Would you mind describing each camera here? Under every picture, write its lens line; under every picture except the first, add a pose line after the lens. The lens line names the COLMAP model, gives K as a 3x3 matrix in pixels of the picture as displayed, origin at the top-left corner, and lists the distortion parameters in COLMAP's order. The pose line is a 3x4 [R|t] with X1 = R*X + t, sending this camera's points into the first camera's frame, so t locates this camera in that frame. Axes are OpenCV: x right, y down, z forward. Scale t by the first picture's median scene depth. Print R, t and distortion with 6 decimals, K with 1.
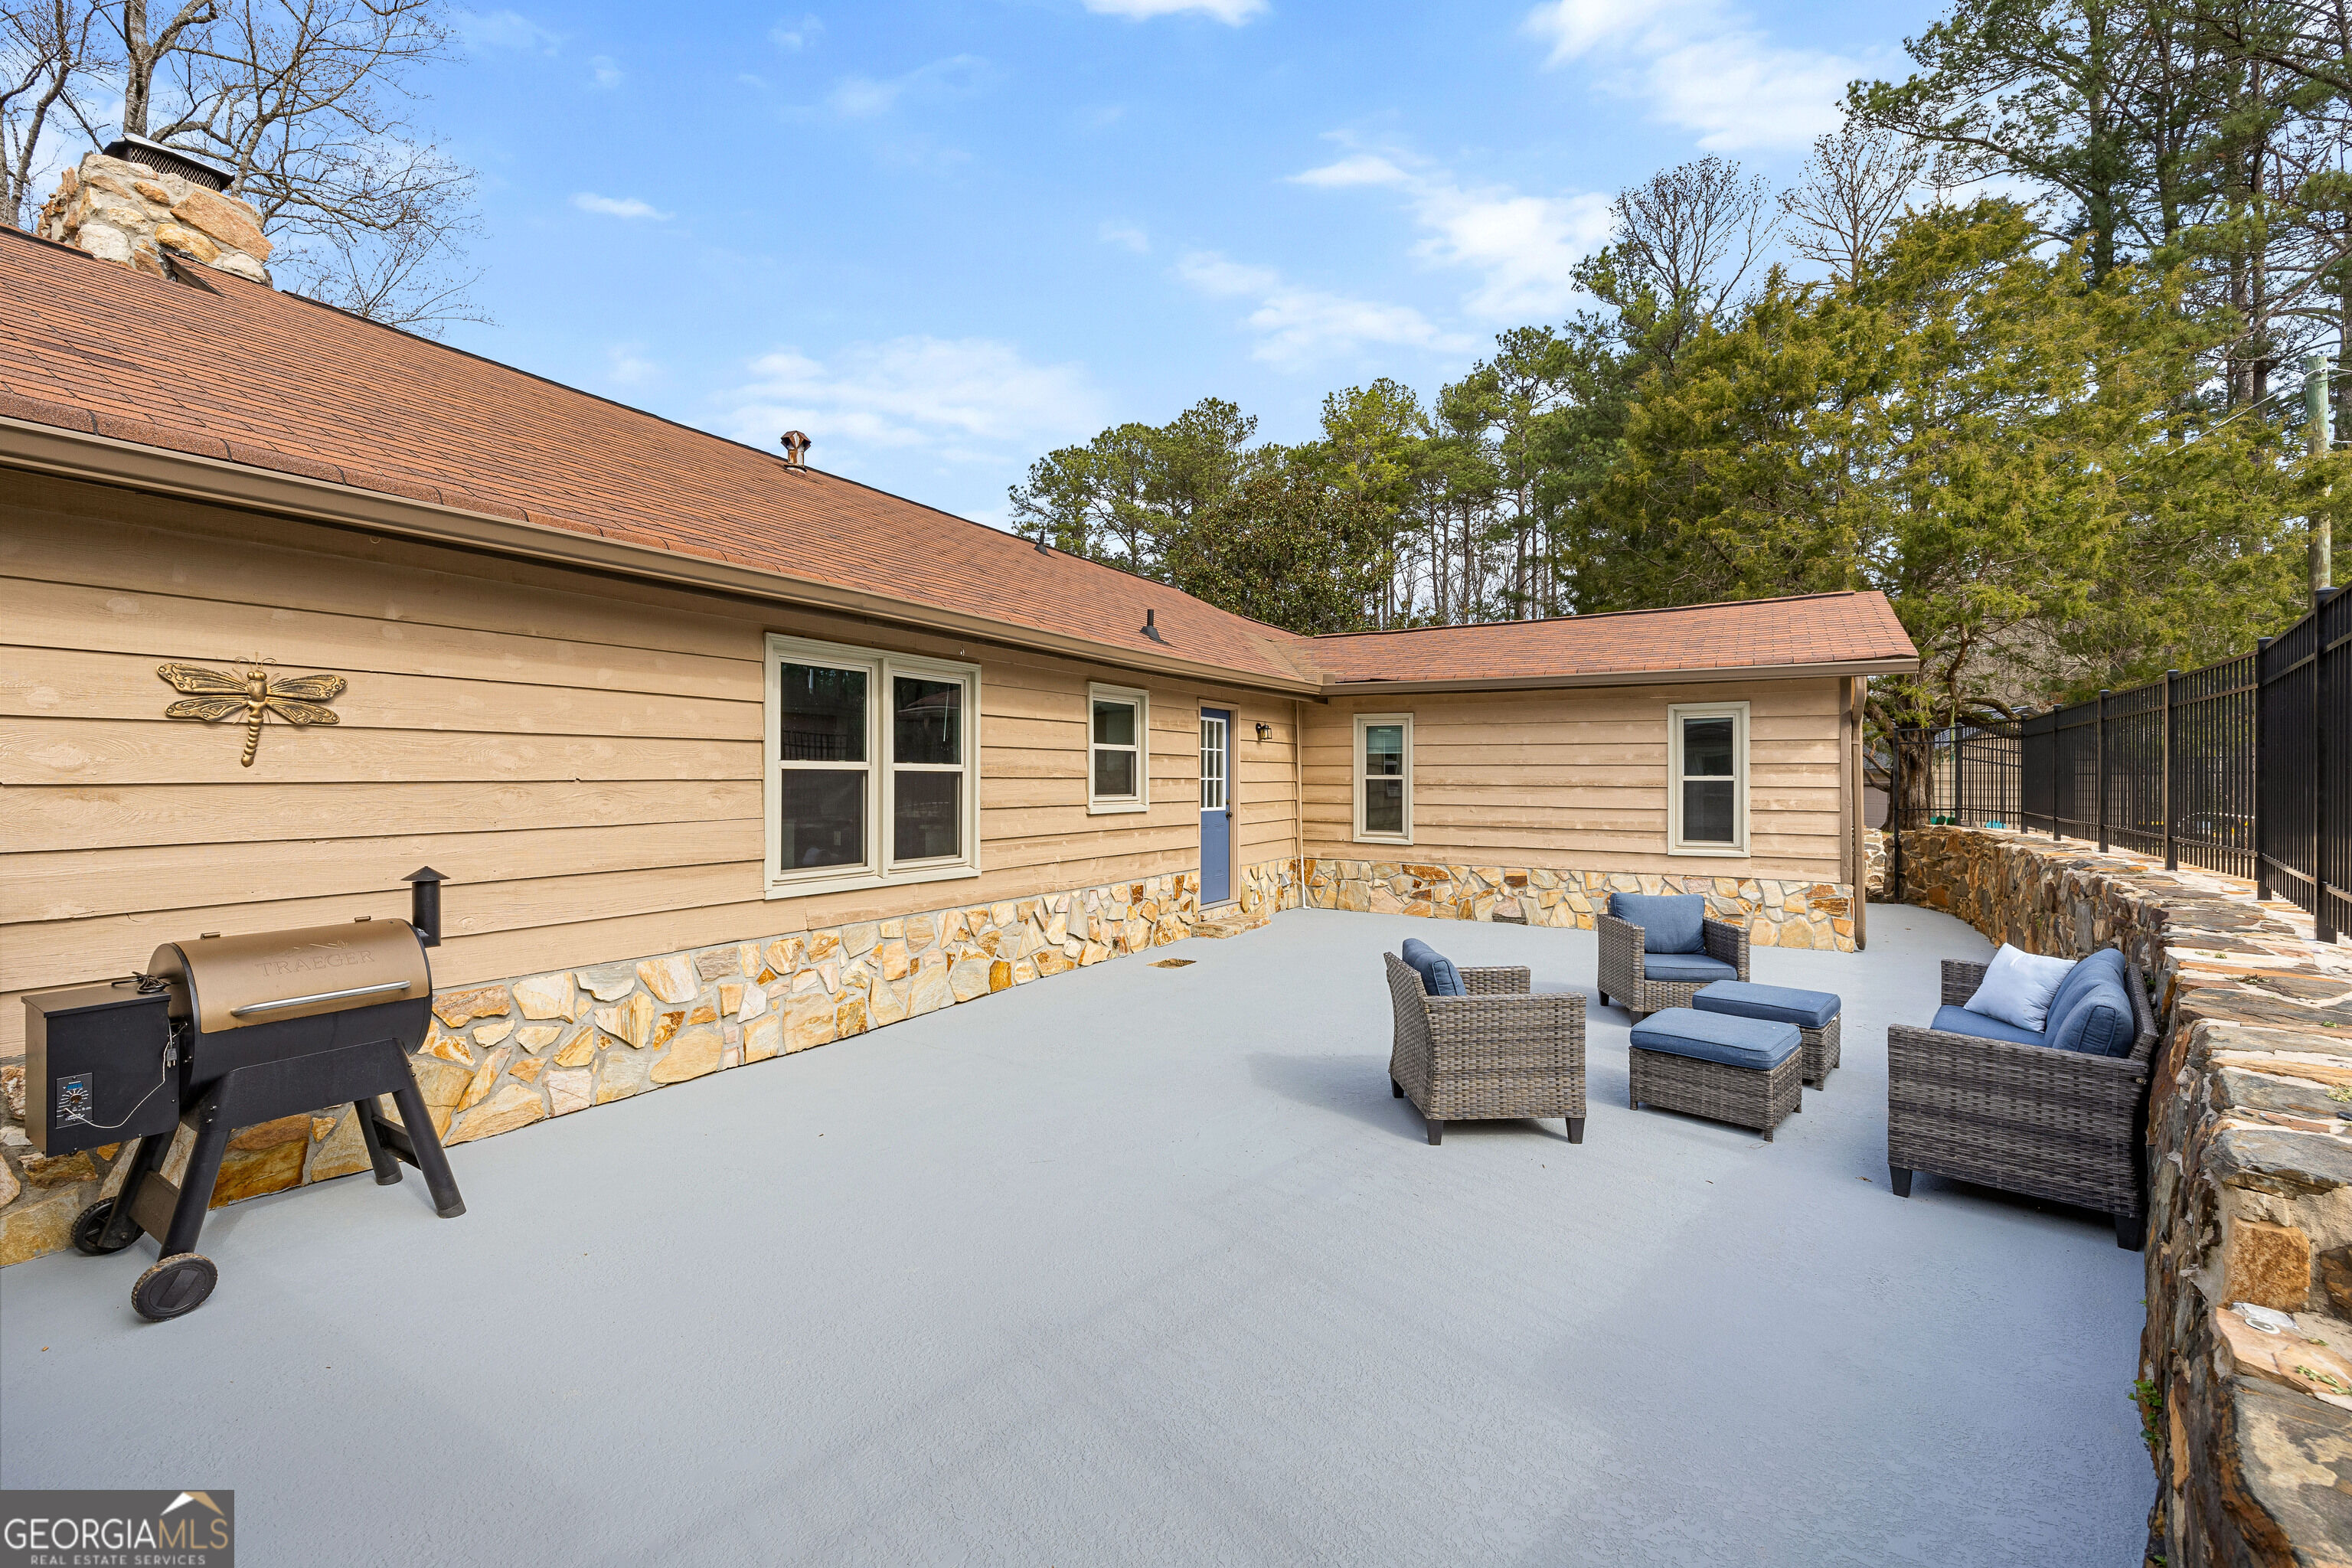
lens RADIAL K [[986.2, 0, 1176.0], [0, 986.2, 784.0], [0, 0, 1]] dist [0.000373, 0.000544]
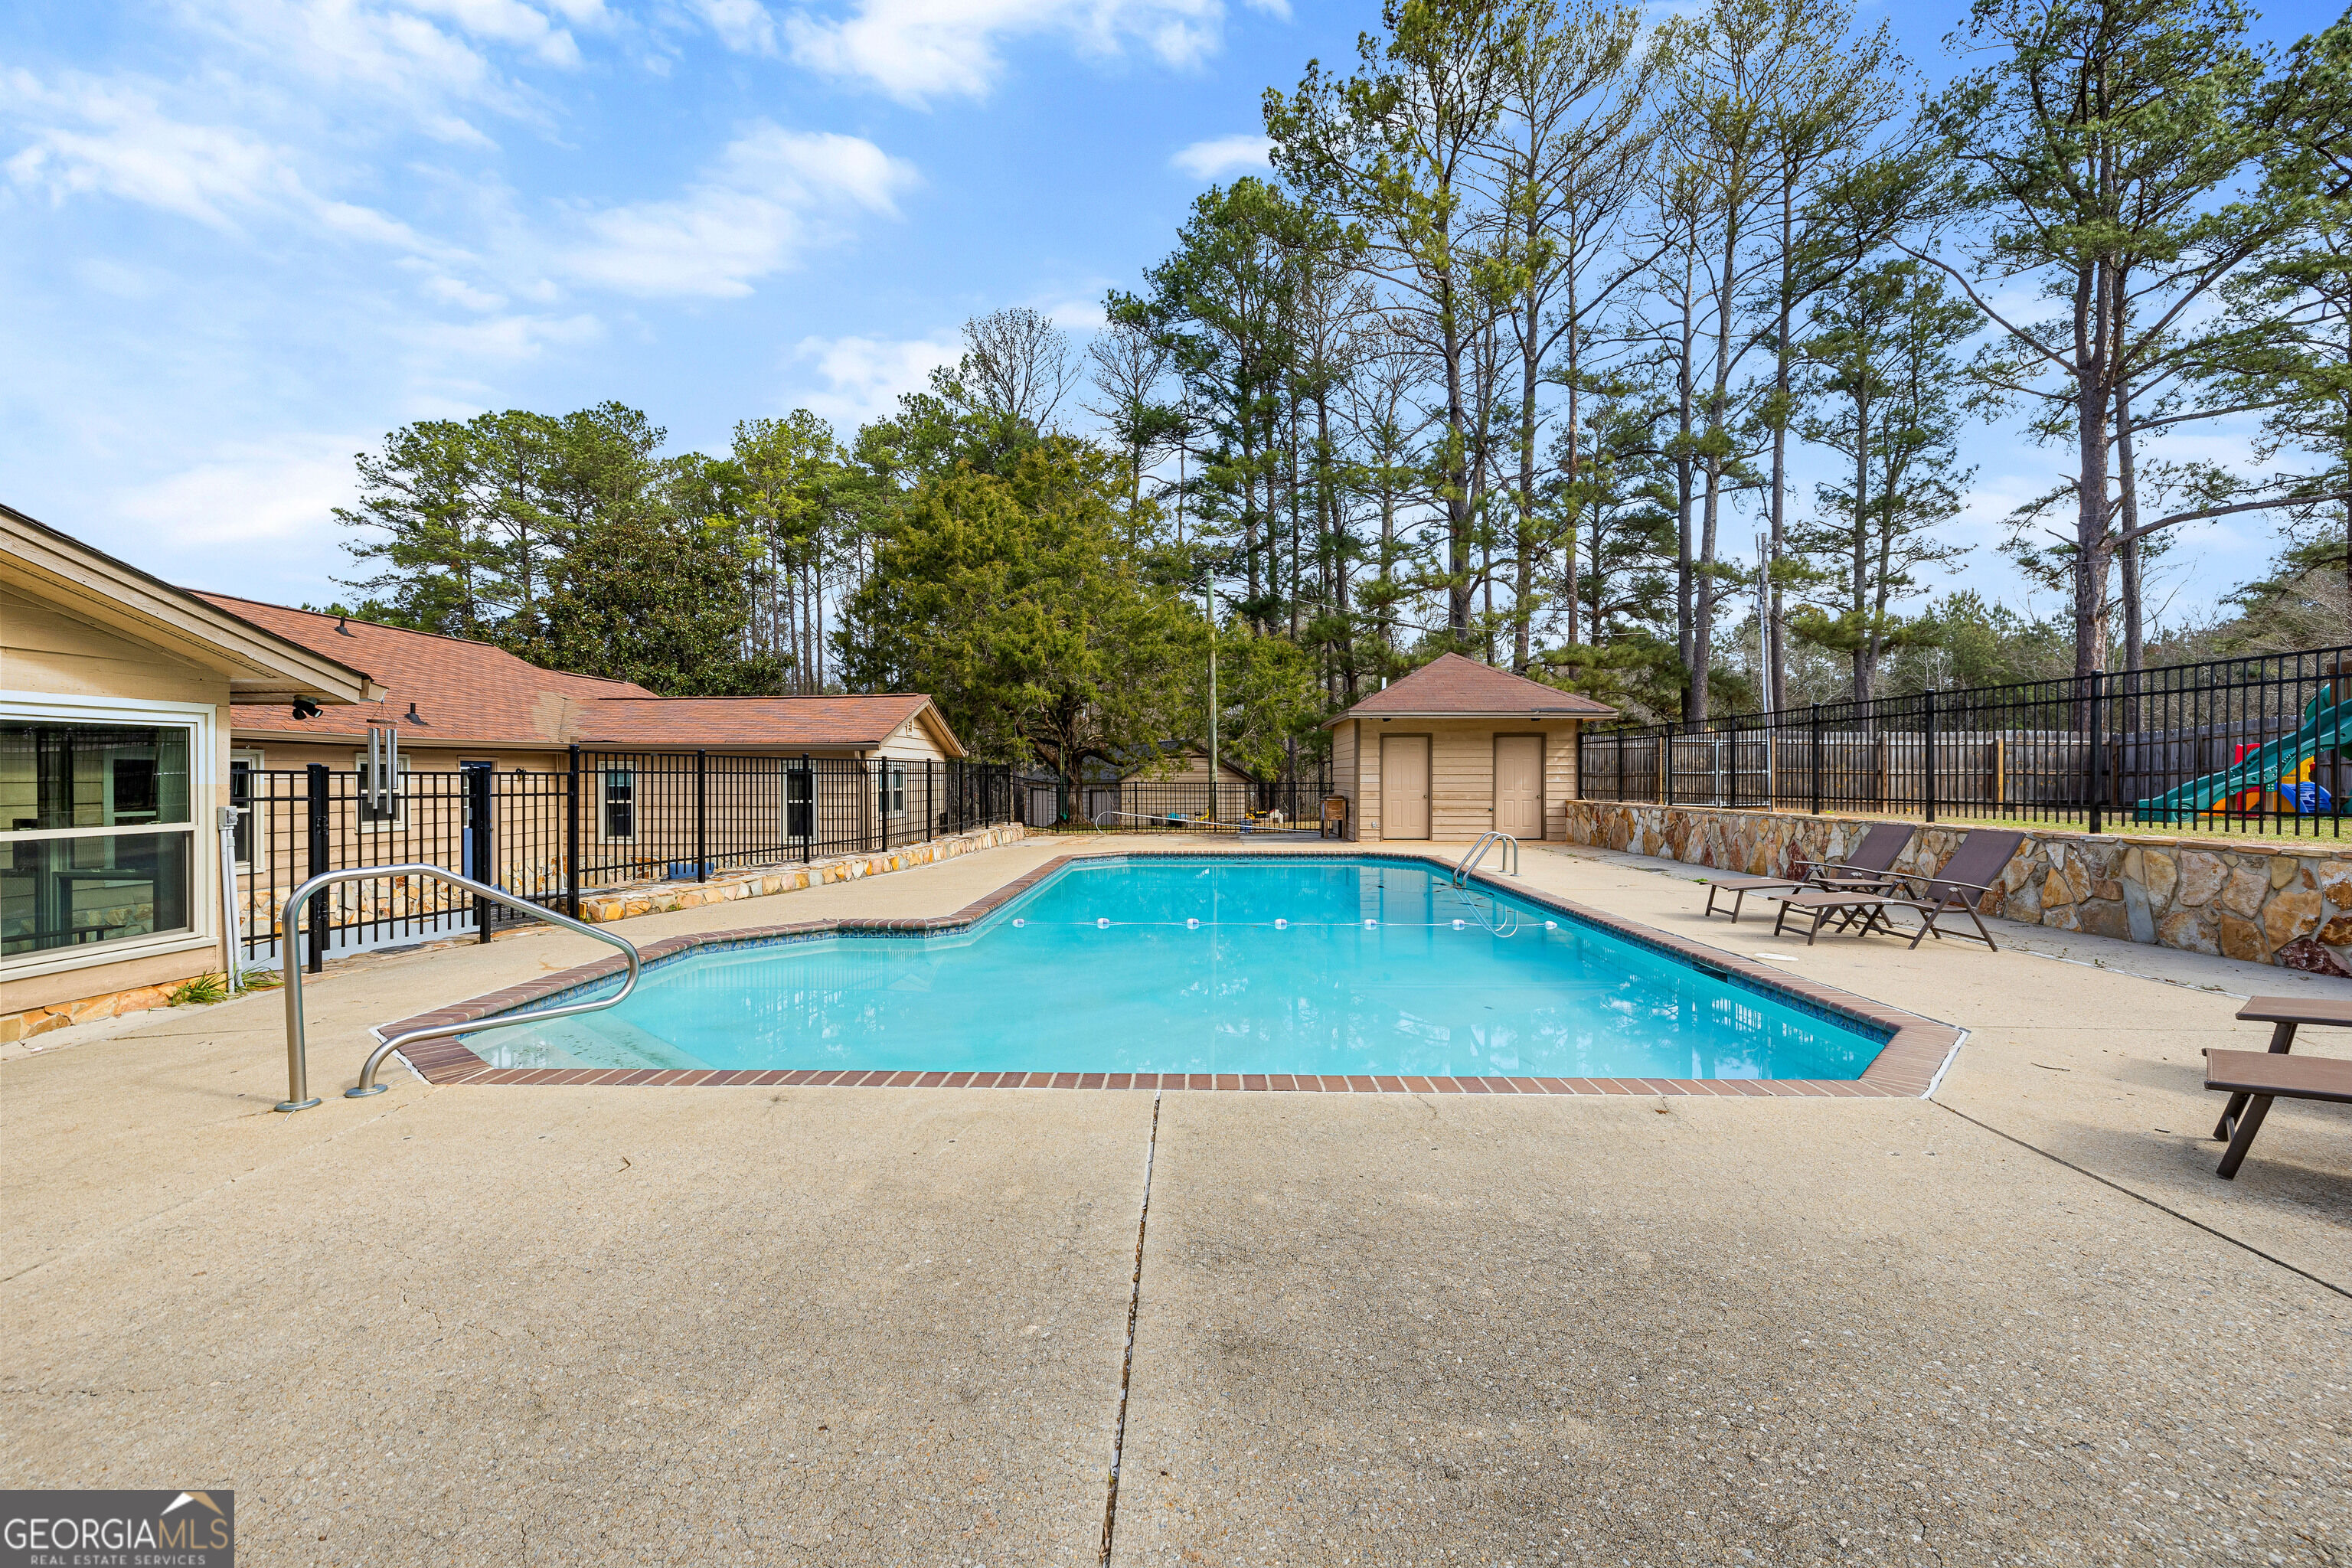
lens RADIAL K [[986.2, 0, 1176.0], [0, 986.2, 784.0], [0, 0, 1]] dist [0.000373, 0.000544]
pose [[0.870913, -0.005056, 0.491412, 0.036667], [0.004101, 0.999987, 0.003020, -0.006263], [-0.491421, -0.000615, 0.870922, -0.138581]]
